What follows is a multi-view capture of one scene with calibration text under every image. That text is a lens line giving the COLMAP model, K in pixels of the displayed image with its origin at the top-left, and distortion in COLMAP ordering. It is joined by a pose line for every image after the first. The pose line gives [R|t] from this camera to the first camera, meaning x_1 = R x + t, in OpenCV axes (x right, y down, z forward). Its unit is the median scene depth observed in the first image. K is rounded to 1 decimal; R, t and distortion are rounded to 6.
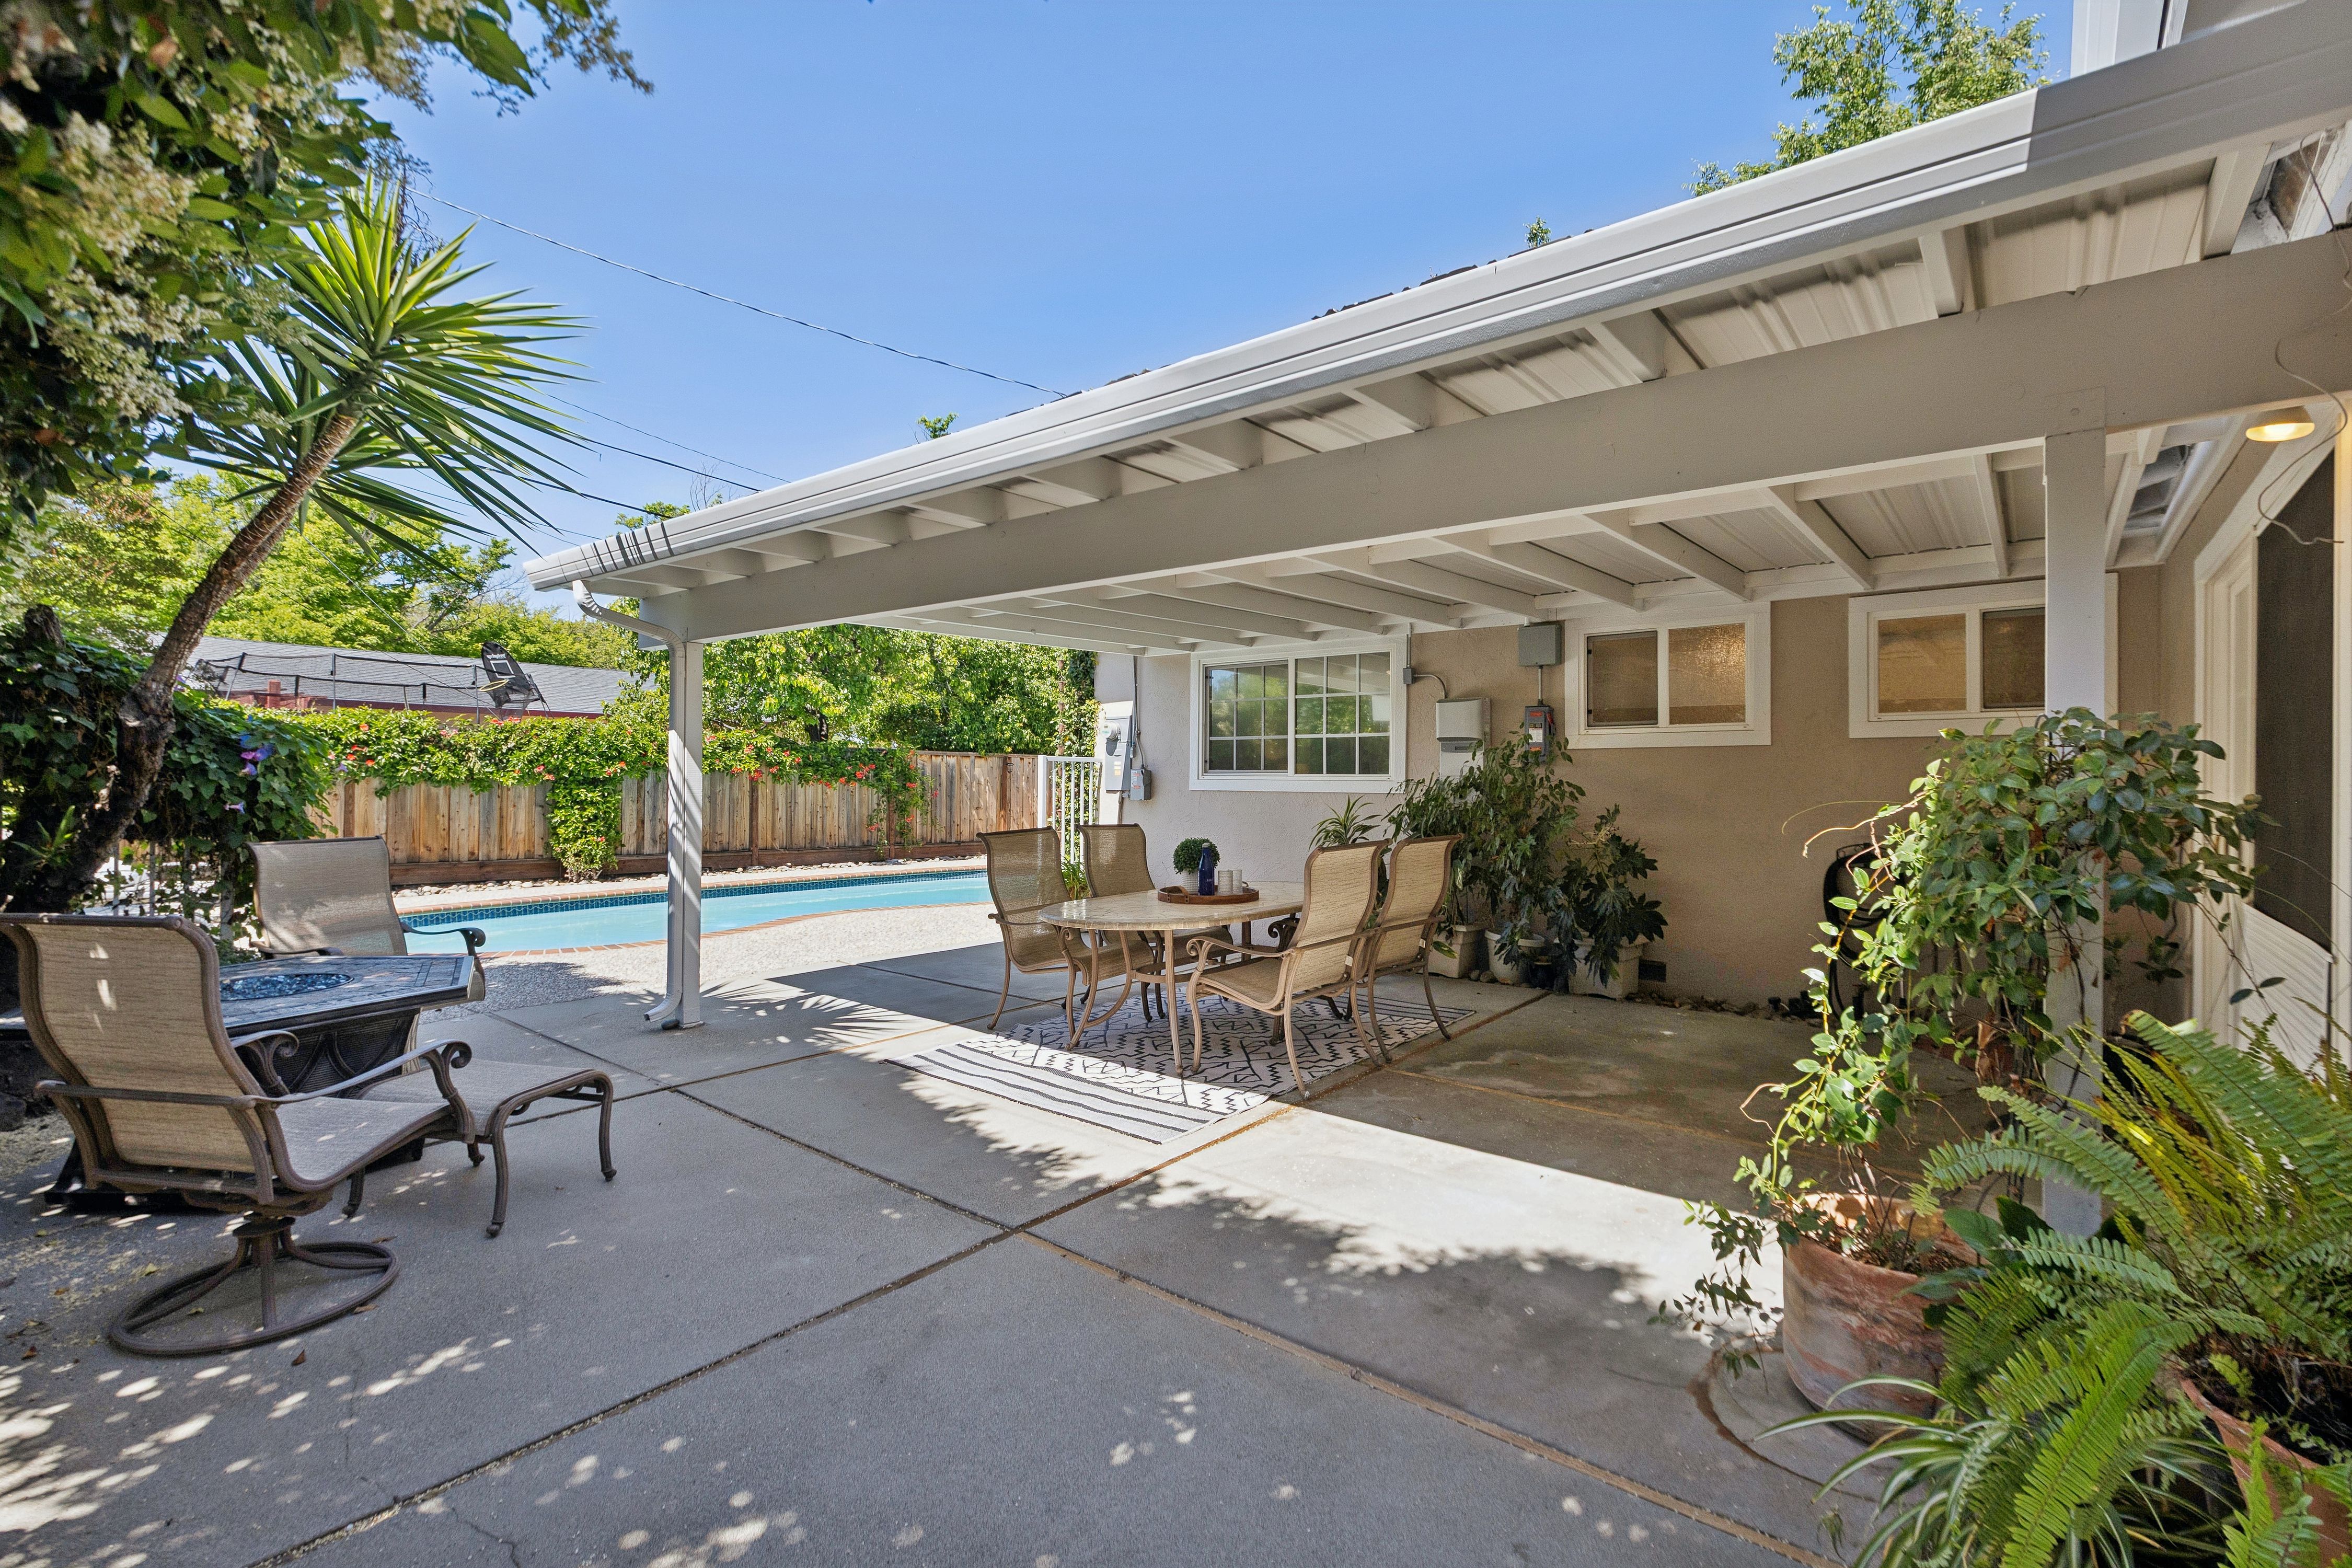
lens RADIAL K [[1075.3, 0, 1192.7], [0, 1075.3, 774.8], [0, 0, 1]] dist [-0.001835, 0.000100]
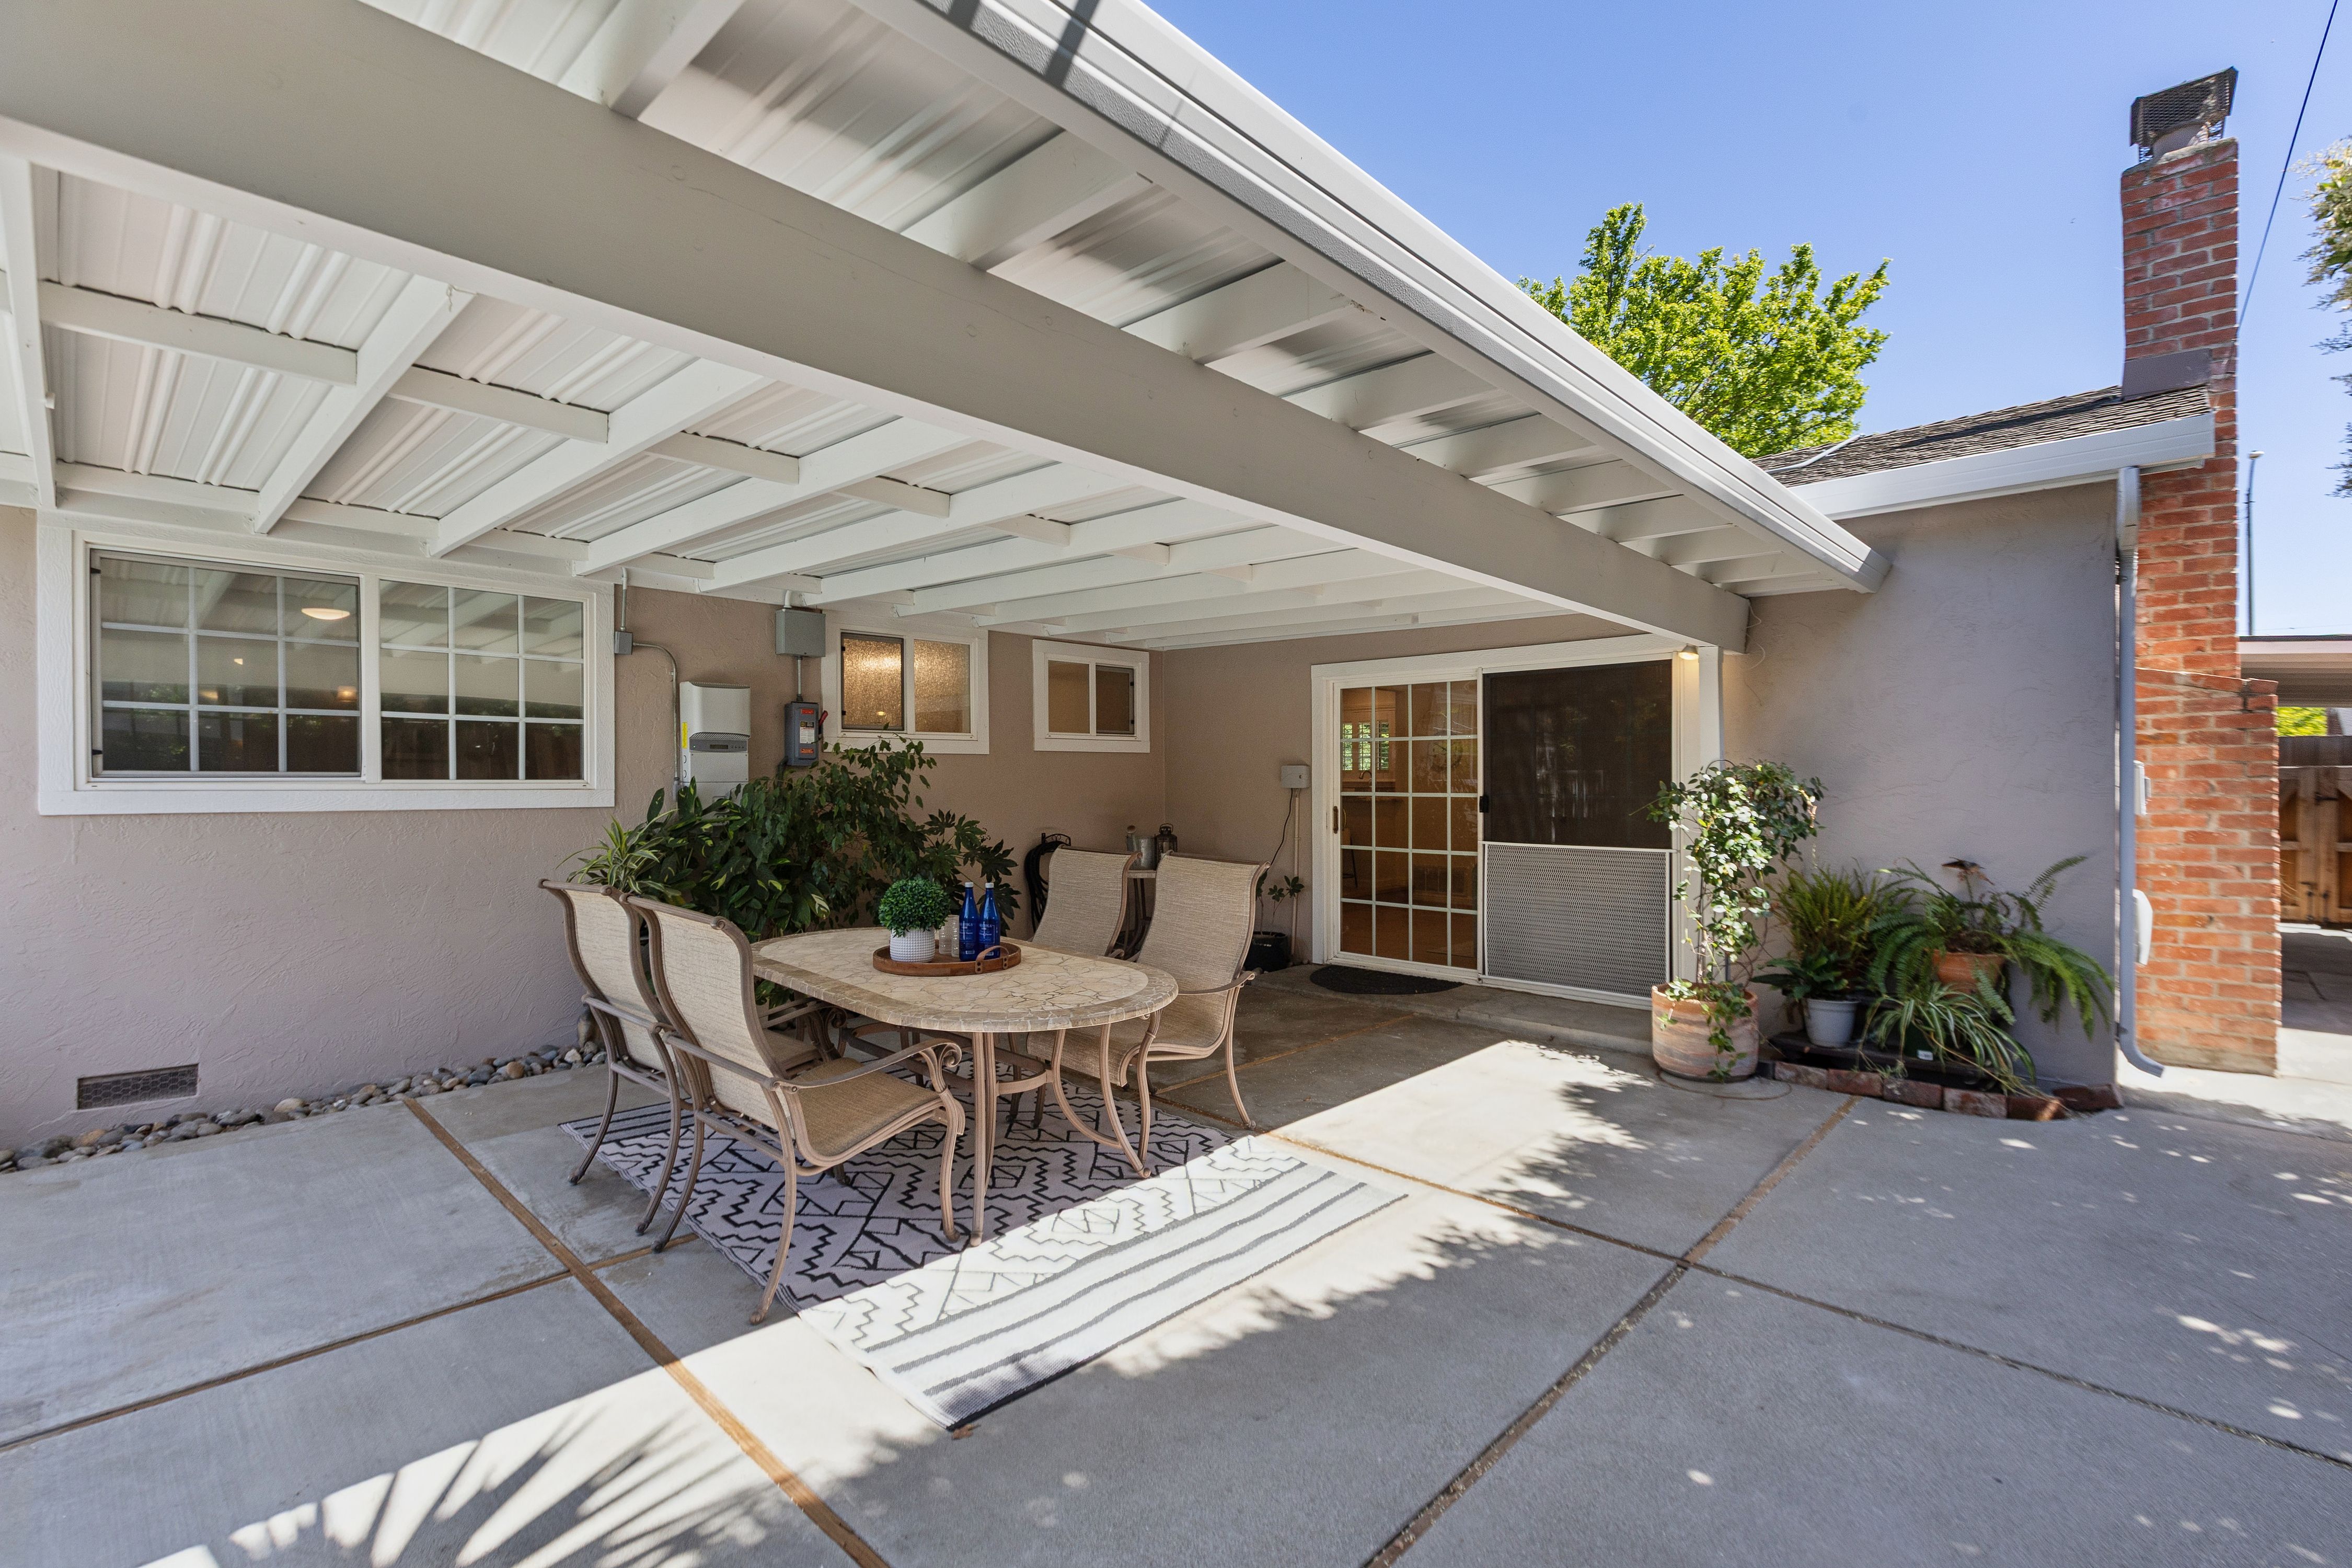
lens RADIAL K [[1075.3, 0, 1192.4], [0, 1075.3, 785.7], [0, 0, 1]] dist [-0.001835, 0.000100]
pose [[0.058998, 0.000384, 0.998258, -0.875029], [0.006757, 0.999977, -0.000784, 0.012165], [-0.998235, 0.006792, 0.058994, 1.059391]]
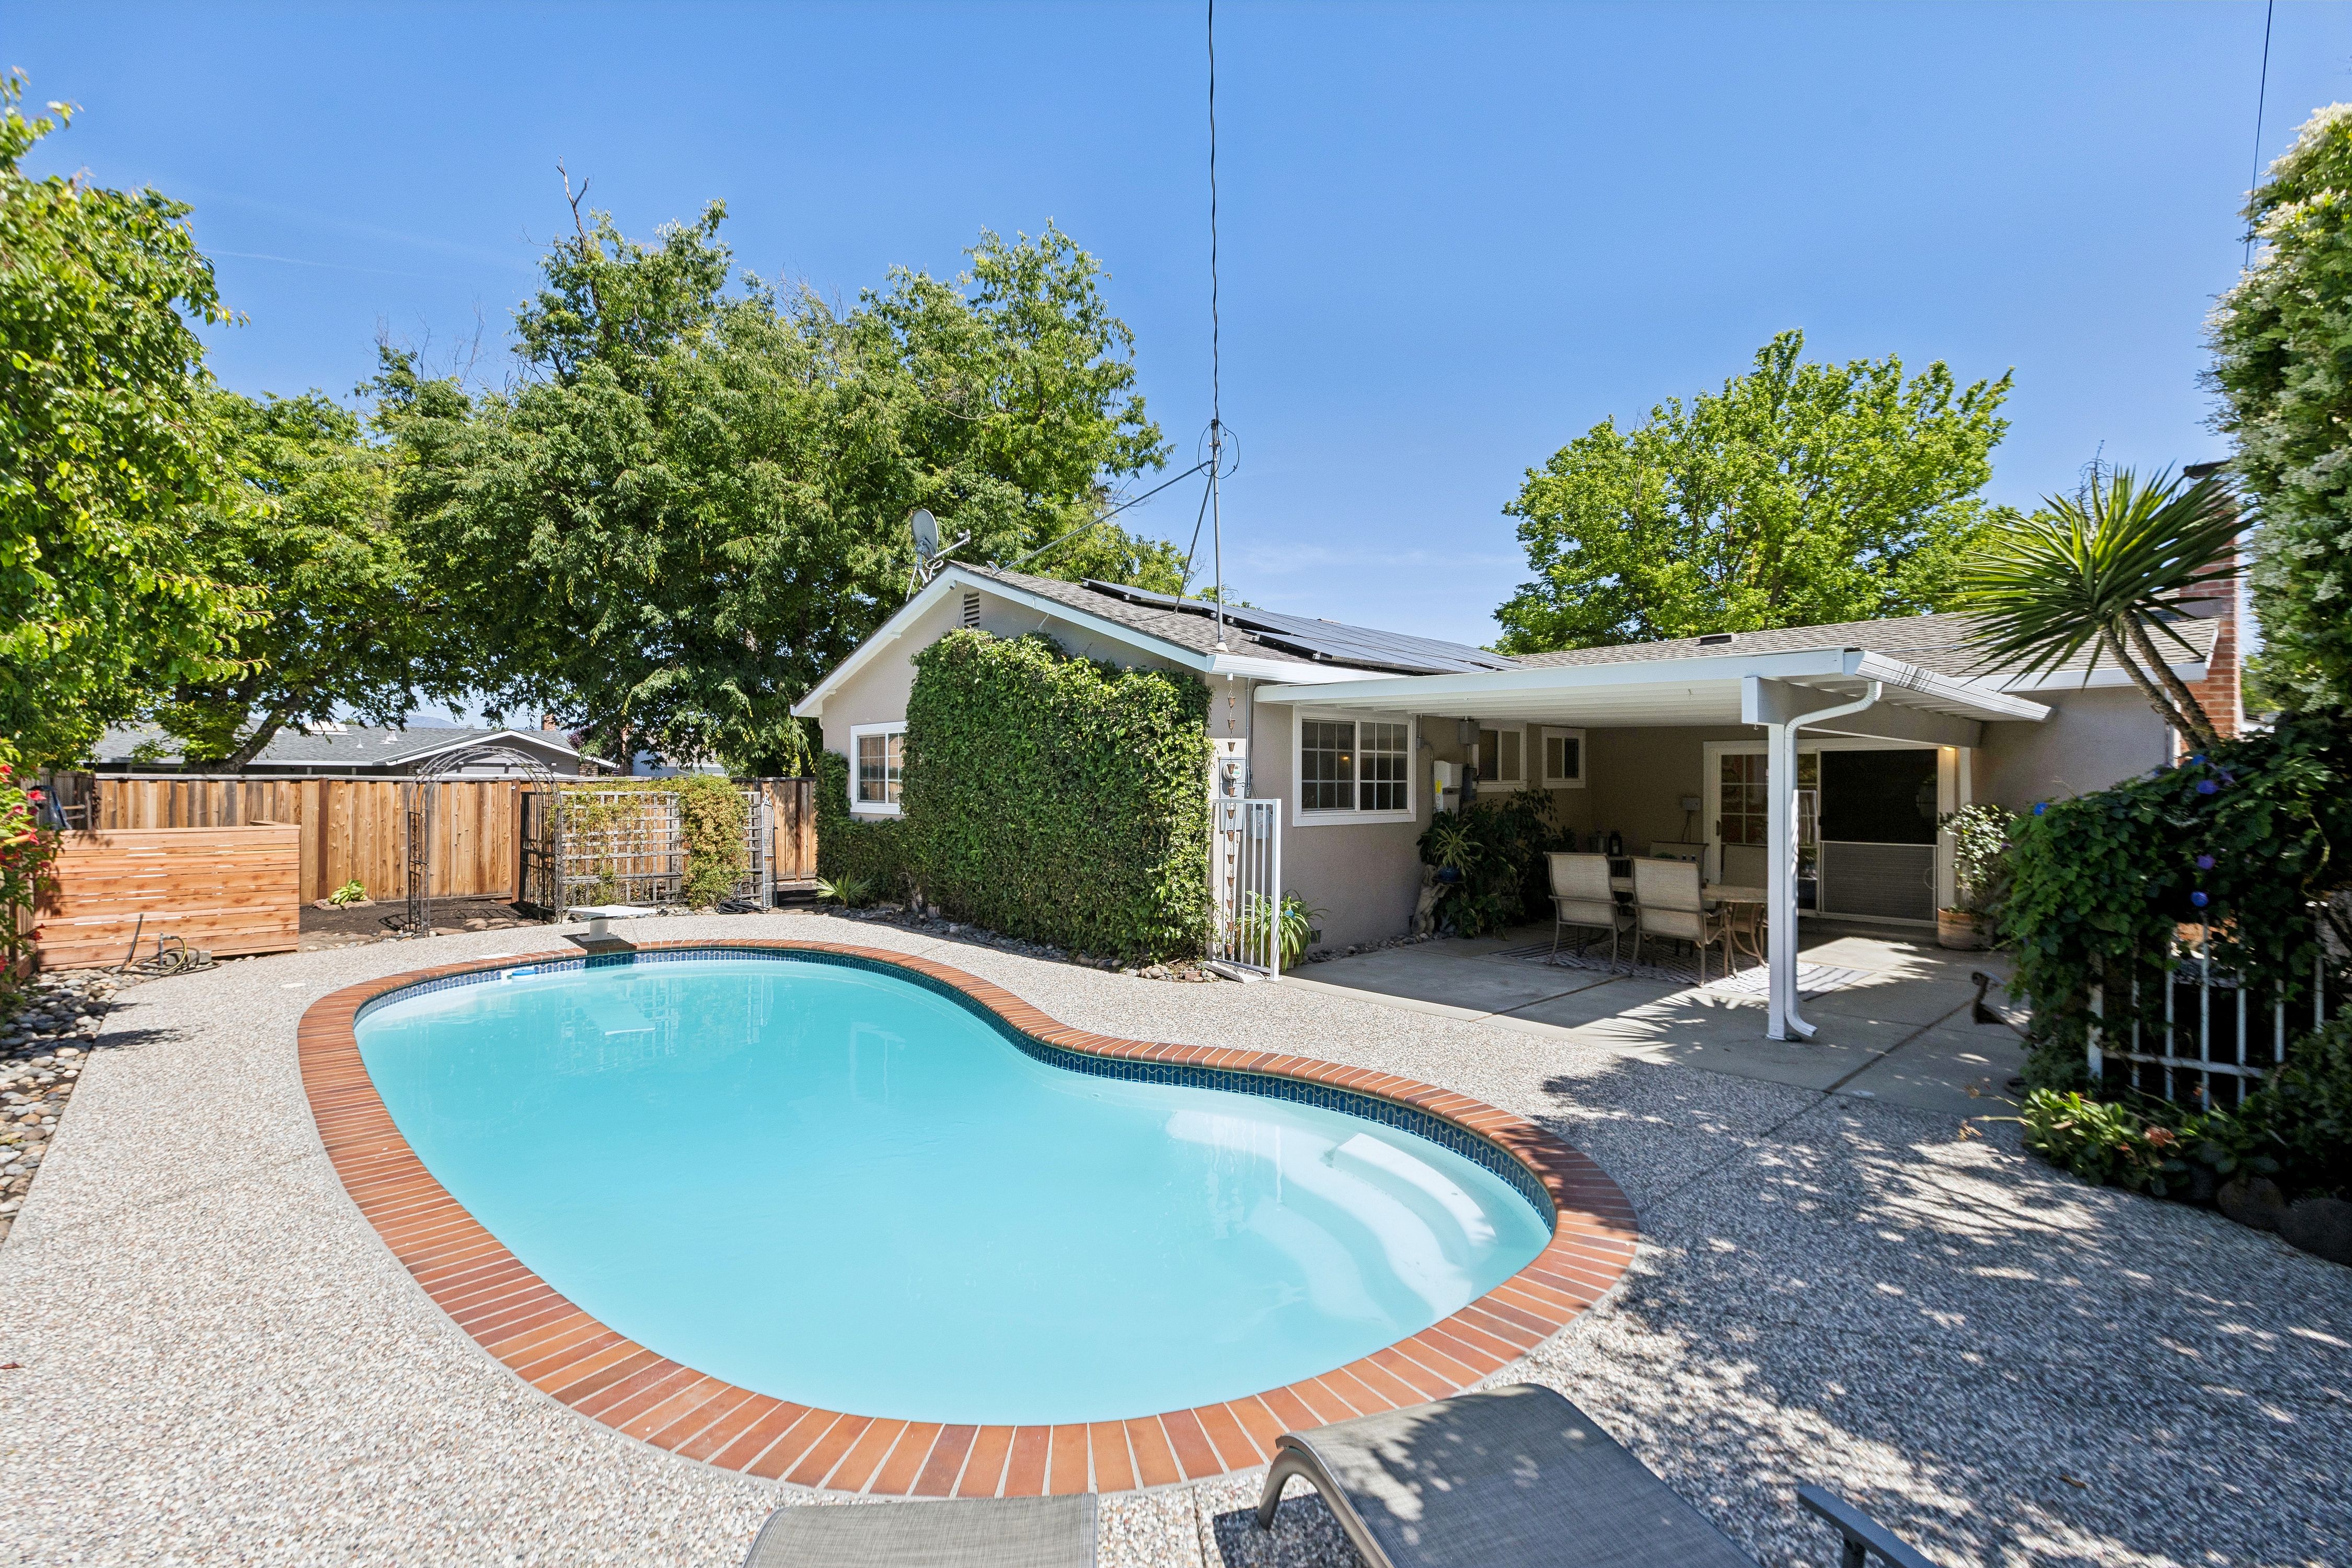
lens RADIAL K [[1075.3, 0, 1172.0], [0, 1075.3, 784.1], [0, 0, 1]] dist [-0.001835, 0.000100]
pose [[0.131275, 0.001878, 0.991344, -2.405573], [0.005395, 0.999982, -0.002609, -0.059664], [-0.991331, 0.005690, 0.131263, 2.080326]]
